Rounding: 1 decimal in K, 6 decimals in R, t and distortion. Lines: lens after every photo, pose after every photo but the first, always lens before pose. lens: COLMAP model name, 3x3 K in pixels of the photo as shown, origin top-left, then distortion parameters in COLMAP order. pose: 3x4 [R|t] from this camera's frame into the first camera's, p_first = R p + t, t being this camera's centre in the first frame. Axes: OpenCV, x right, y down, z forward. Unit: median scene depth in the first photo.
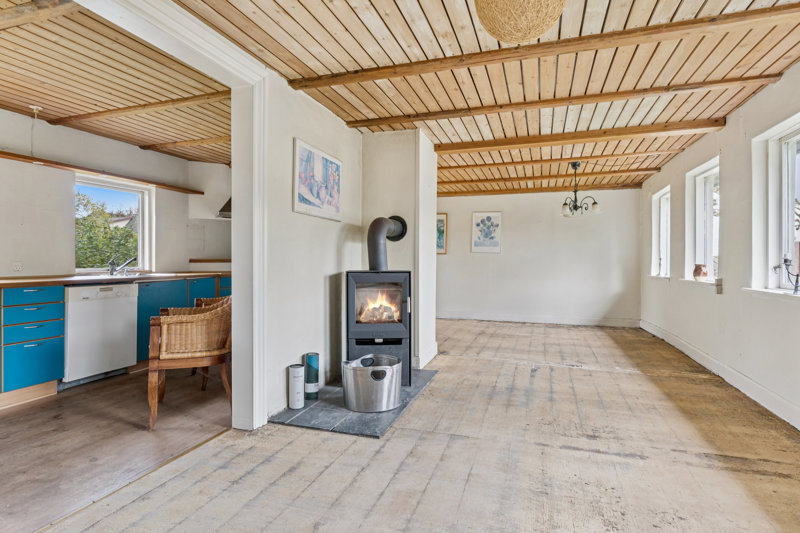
lens RADIAL K [[437.7, 0, 394.1], [0, 437.7, 264.2], [0, 0, 1]] dist [-0.005535, -0.001908]
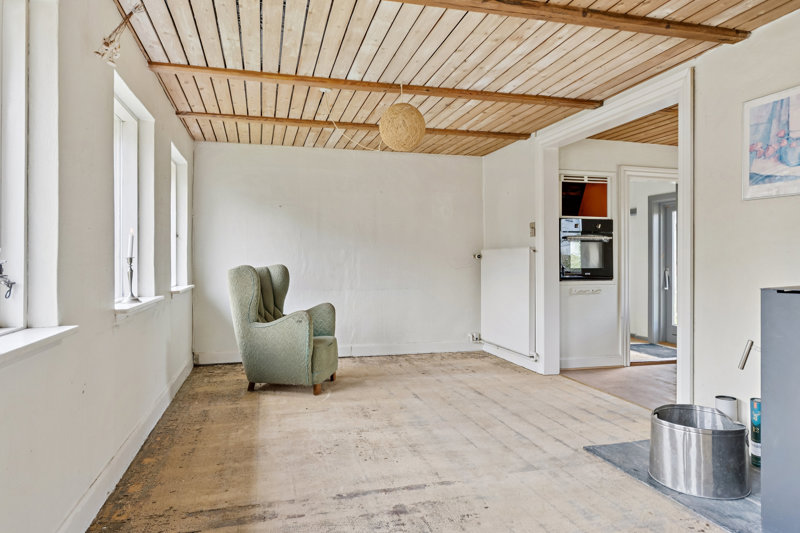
lens RADIAL K [[470.0, 0, 402.4], [0, 470.0, 268.3], [0, 0, 1]] dist [-0.014404, -0.001539]
pose [[-0.825495, 0.009323, -0.564332, 0.914923], [-0.005121, 0.999699, 0.024006, -0.023174], [0.564386, 0.022707, -0.825199, 1.693197]]
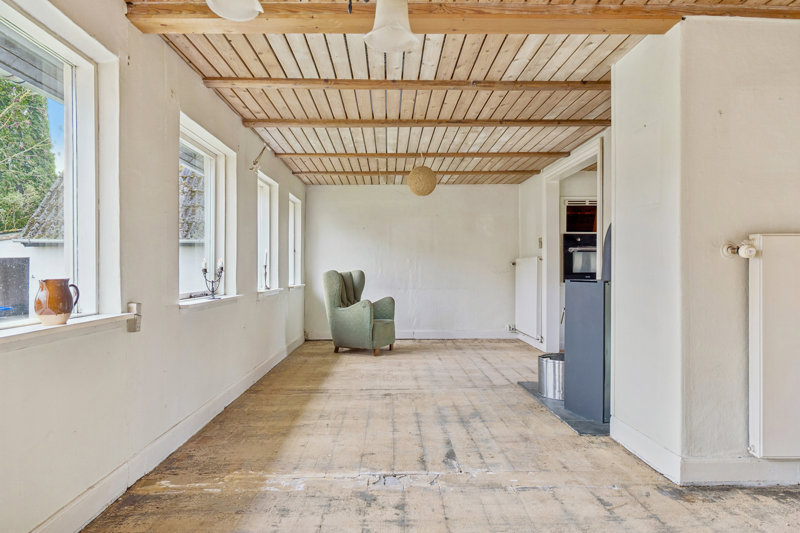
lens RADIAL K [[470.0, 0, 398.5], [0, 470.0, 265.8], [0, 0, 1]] dist [-0.014404, -0.001539]
pose [[-0.941345, 0.000434, -0.337445, 0.963675], [-0.000945, 0.999992, 0.003921, -0.025008], [0.337444, 0.004010, -0.941337, 2.523028]]
